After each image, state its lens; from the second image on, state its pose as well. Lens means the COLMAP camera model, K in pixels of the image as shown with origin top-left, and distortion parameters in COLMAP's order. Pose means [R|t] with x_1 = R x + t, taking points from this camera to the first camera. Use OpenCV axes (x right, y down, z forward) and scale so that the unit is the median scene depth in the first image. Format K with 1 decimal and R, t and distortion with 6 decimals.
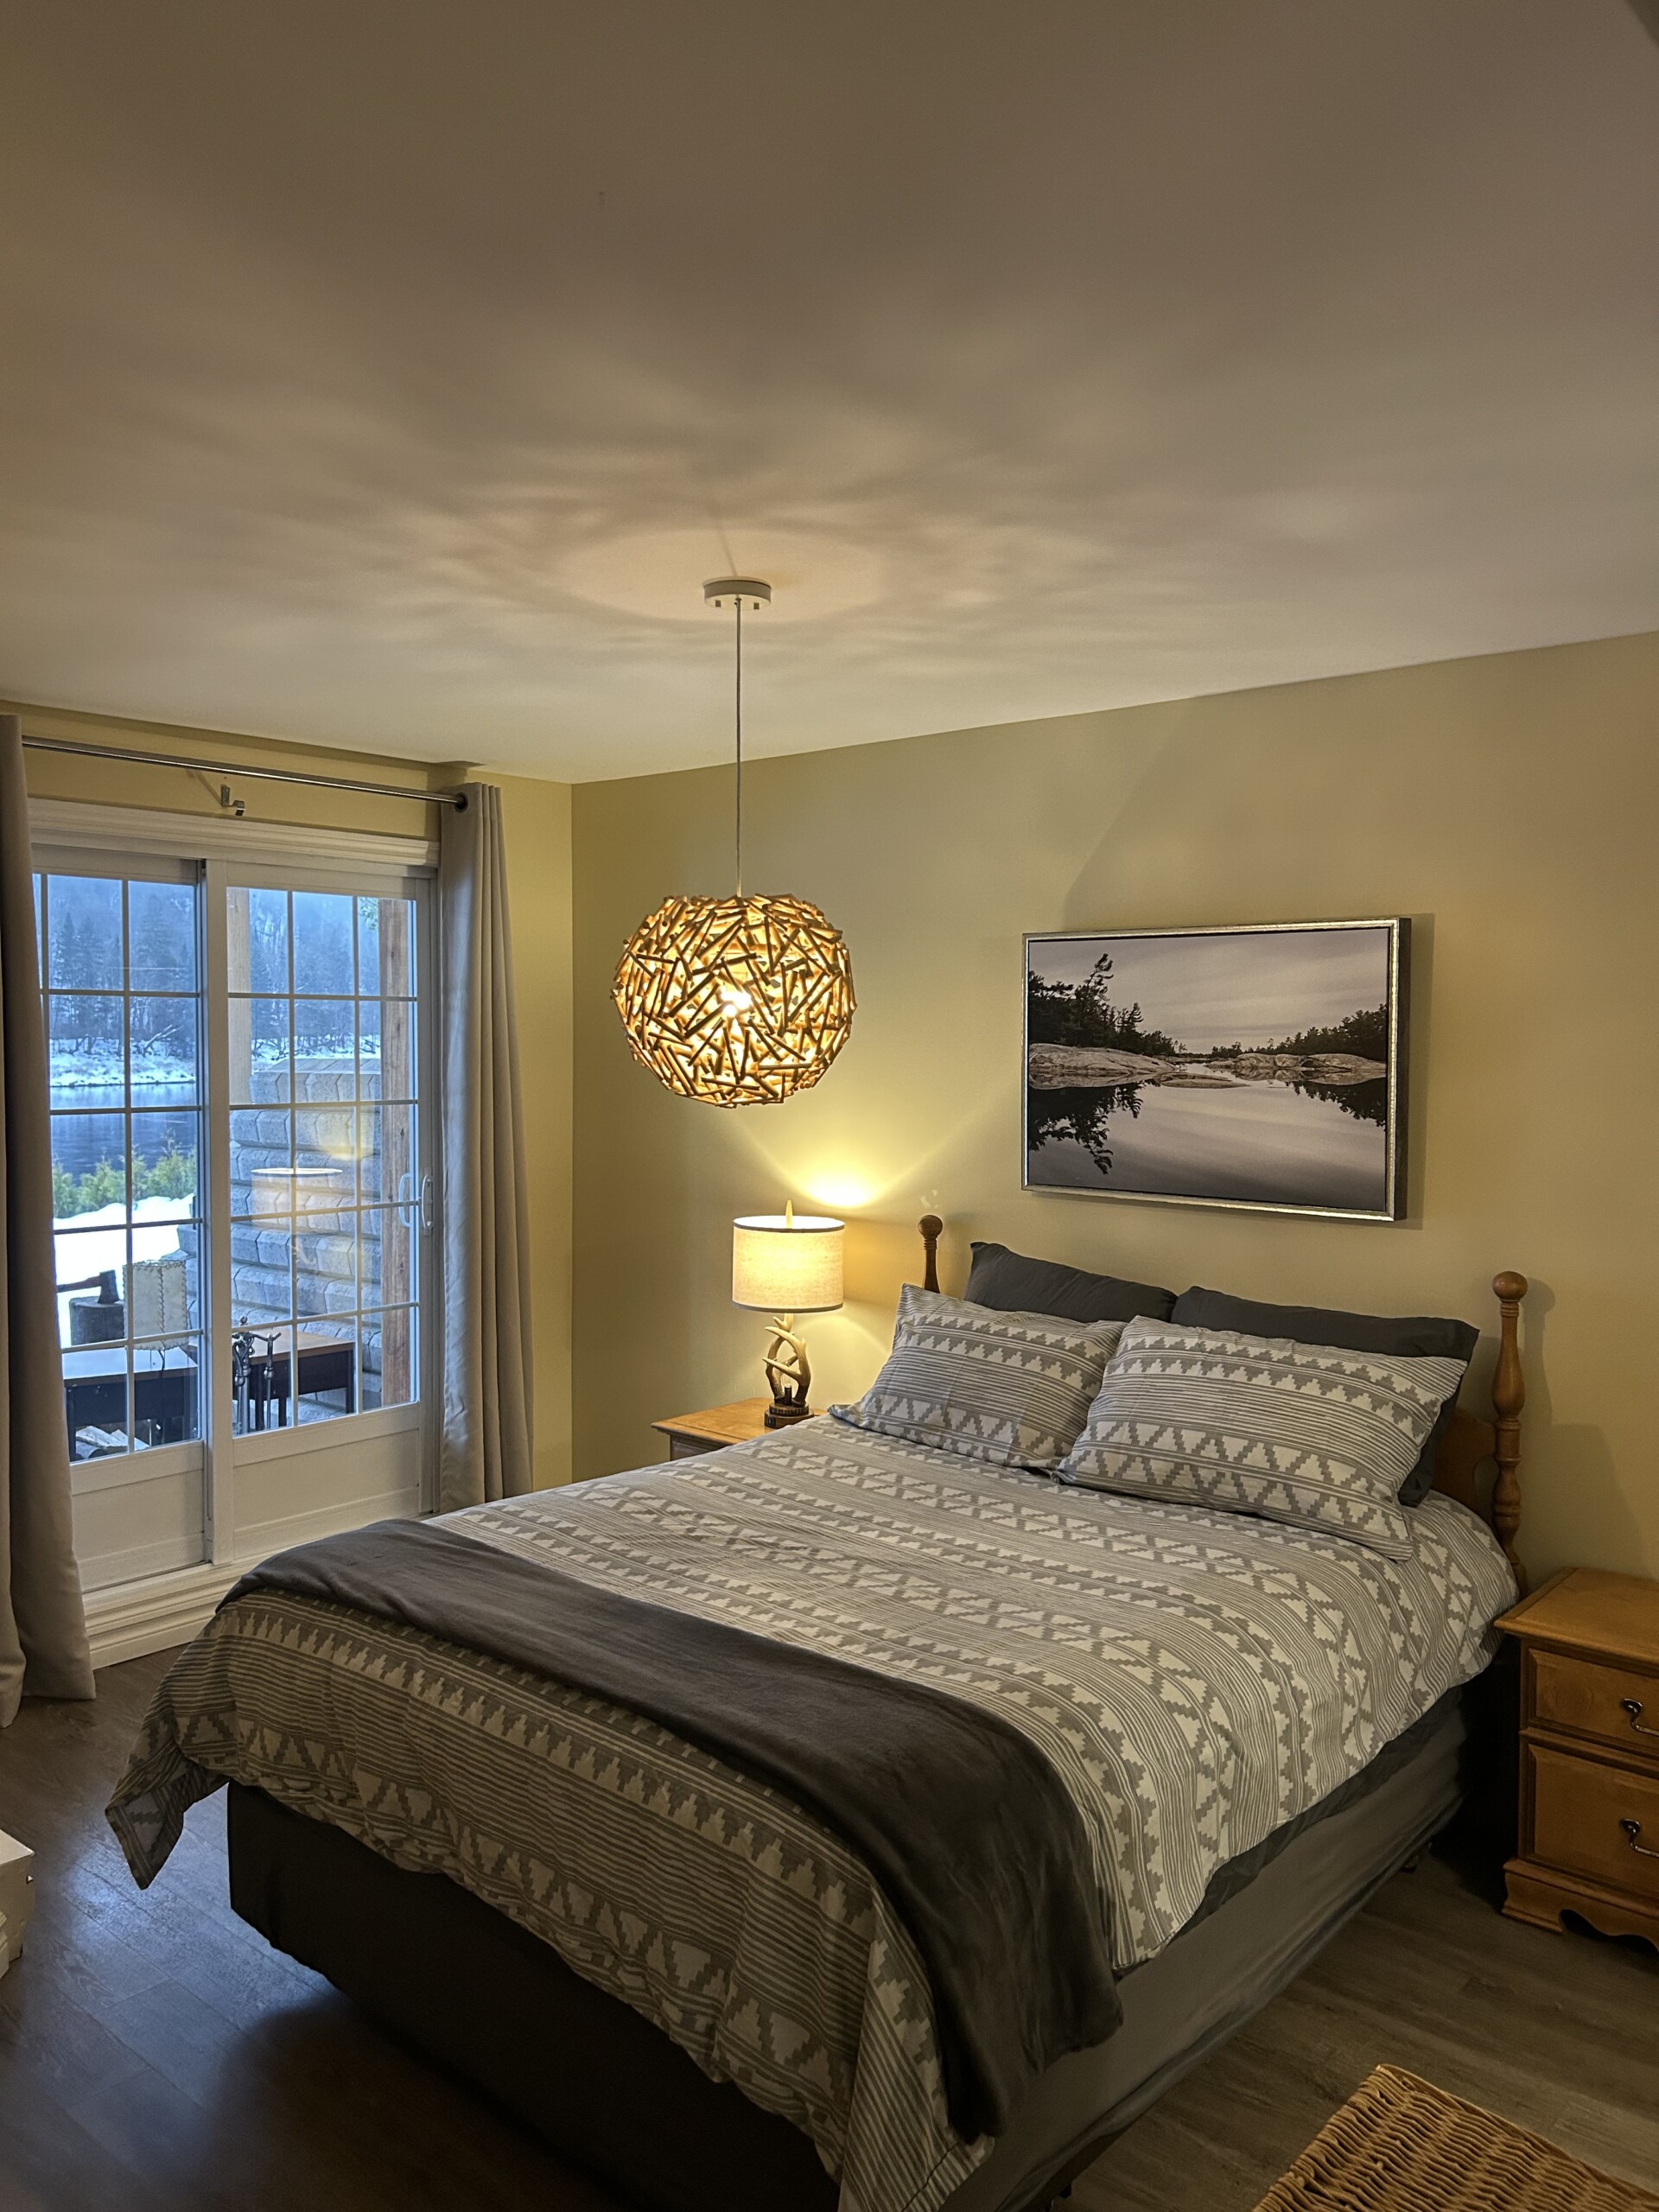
lens RADIAL K [[1670.9, 0, 832.6], [0, 1670.9, 1101.8], [0, 0, 1]] dist [0.049456, -0.052568]
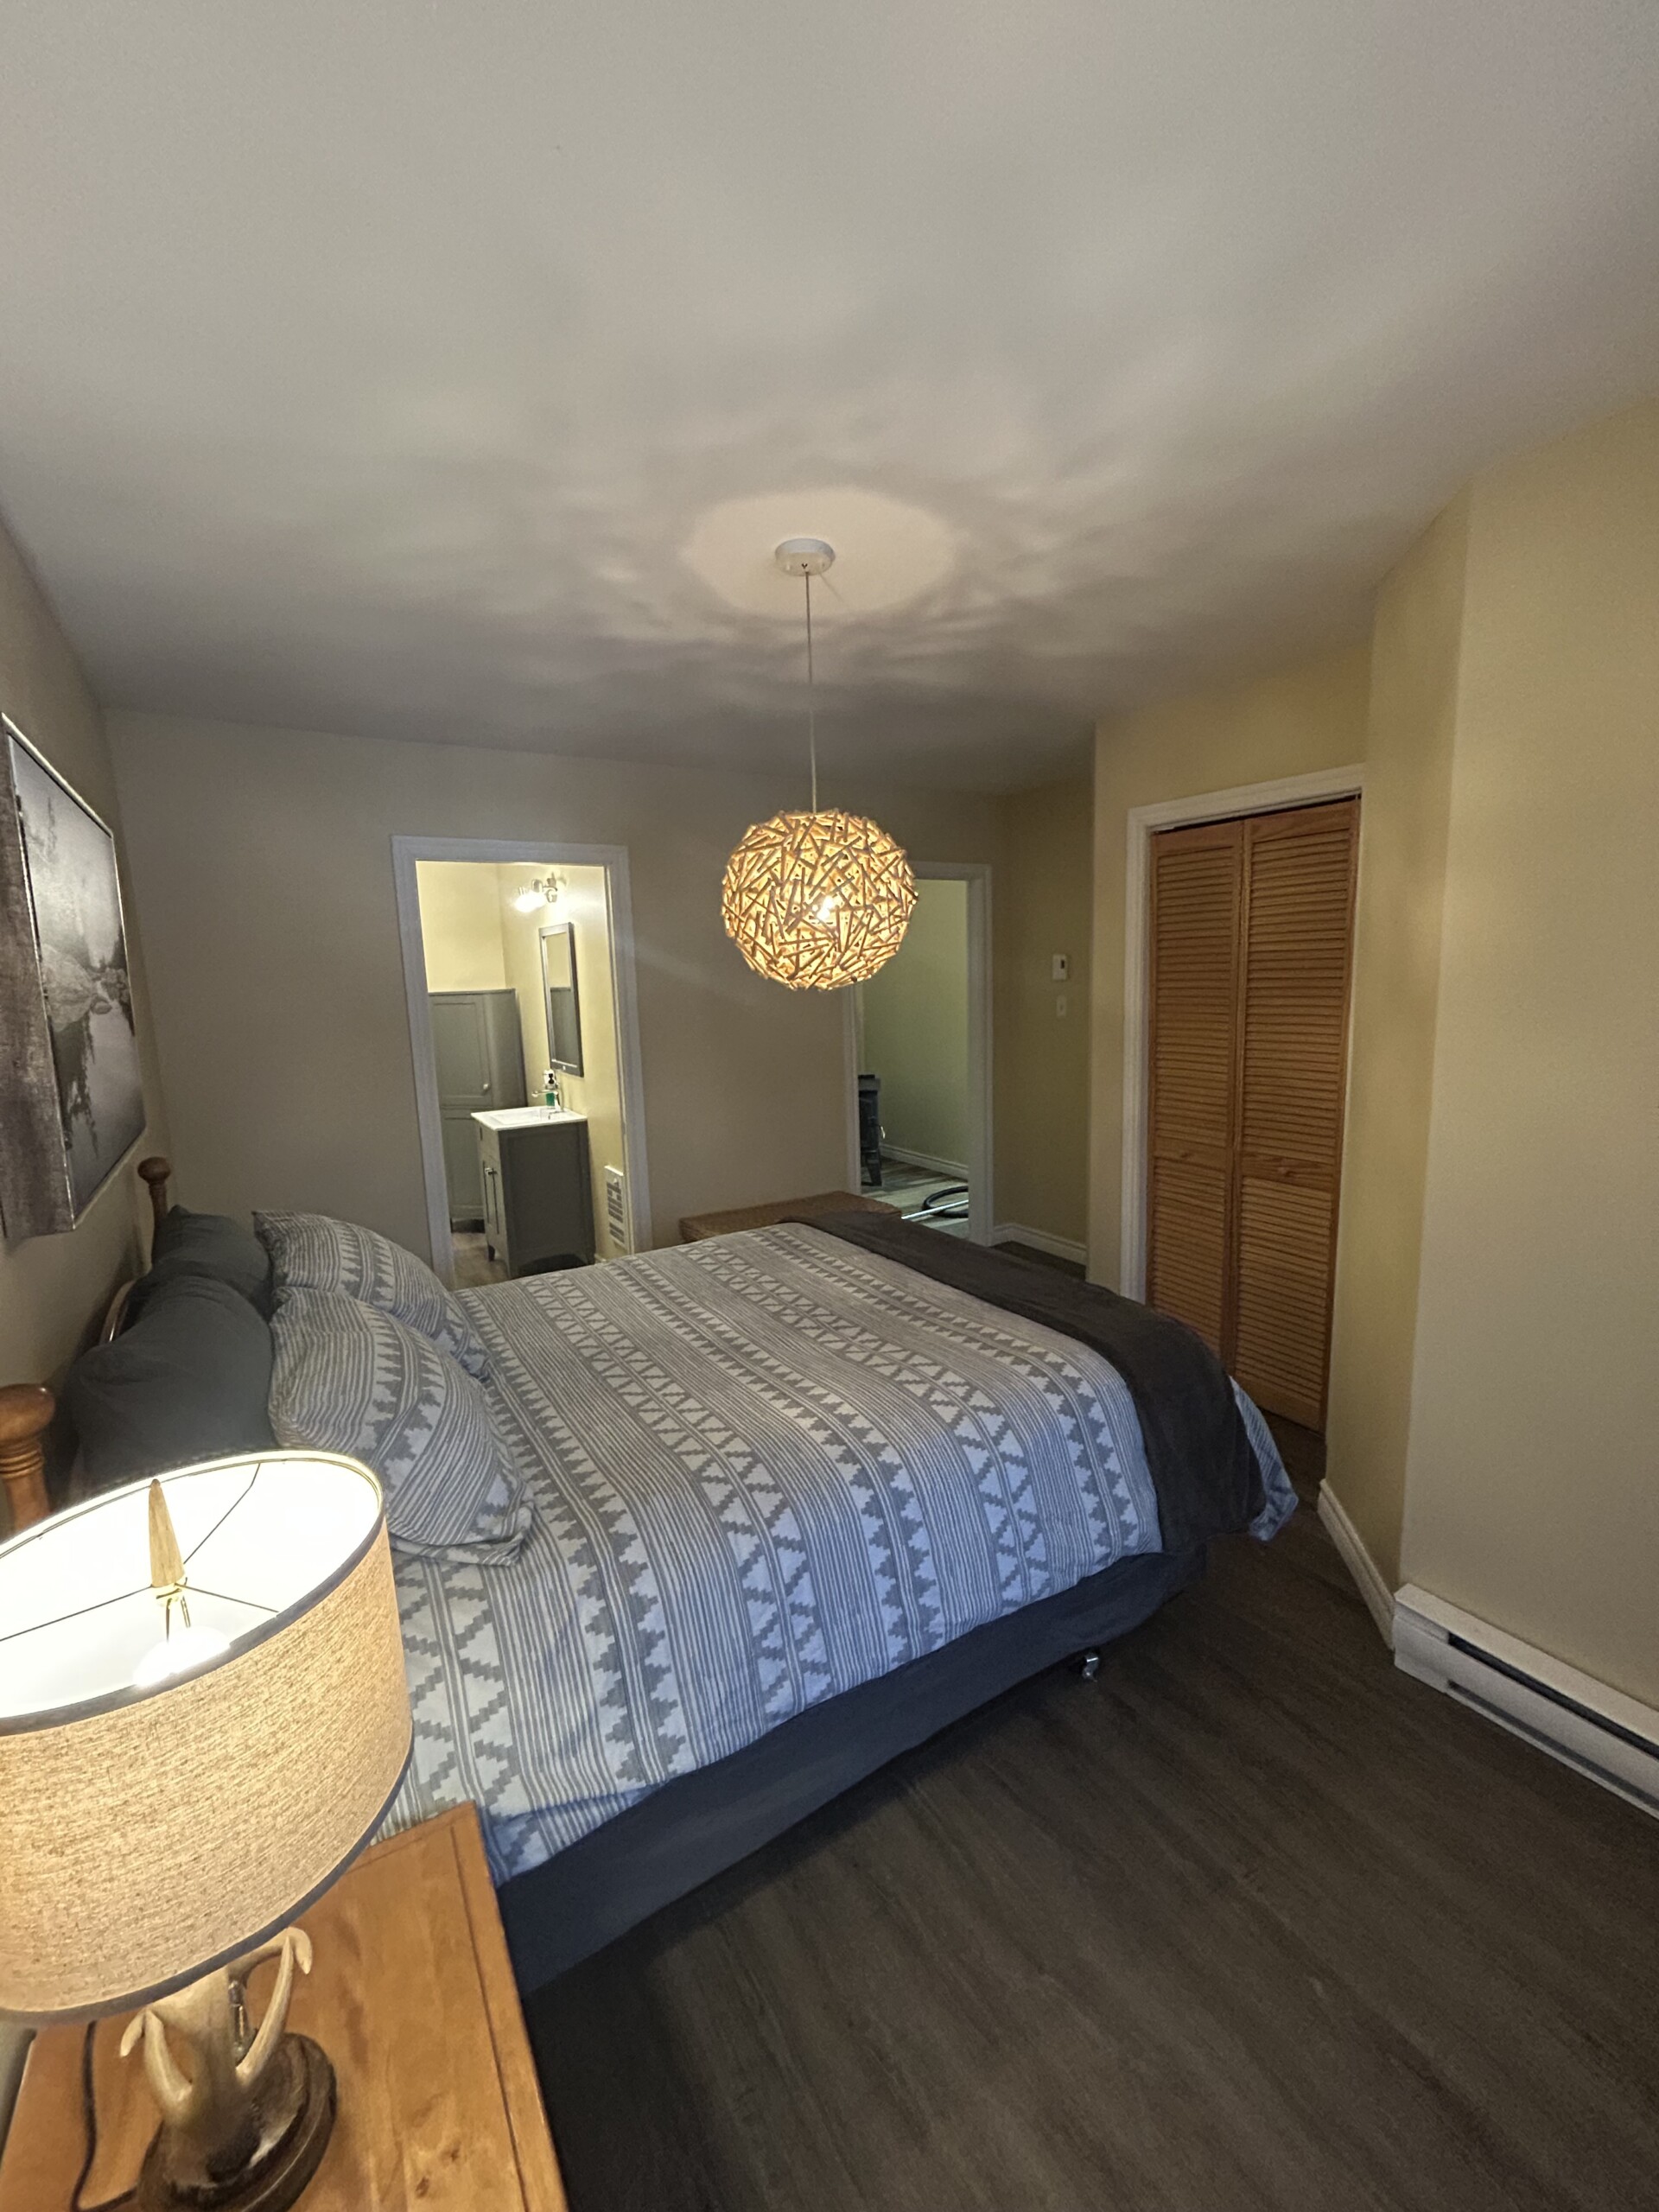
lens RADIAL K [[903.0, 0, 838.5], [0, 903.0, 1098.4], [0, 0, 1]] dist [0.001855, 0.000315]
pose [[-0.957897, -0.020226, 0.286397, -0.299883], [0.034021, 0.982491, 0.183175, -0.048495], [-0.285088, 0.185207, -0.940438, 1.842219]]
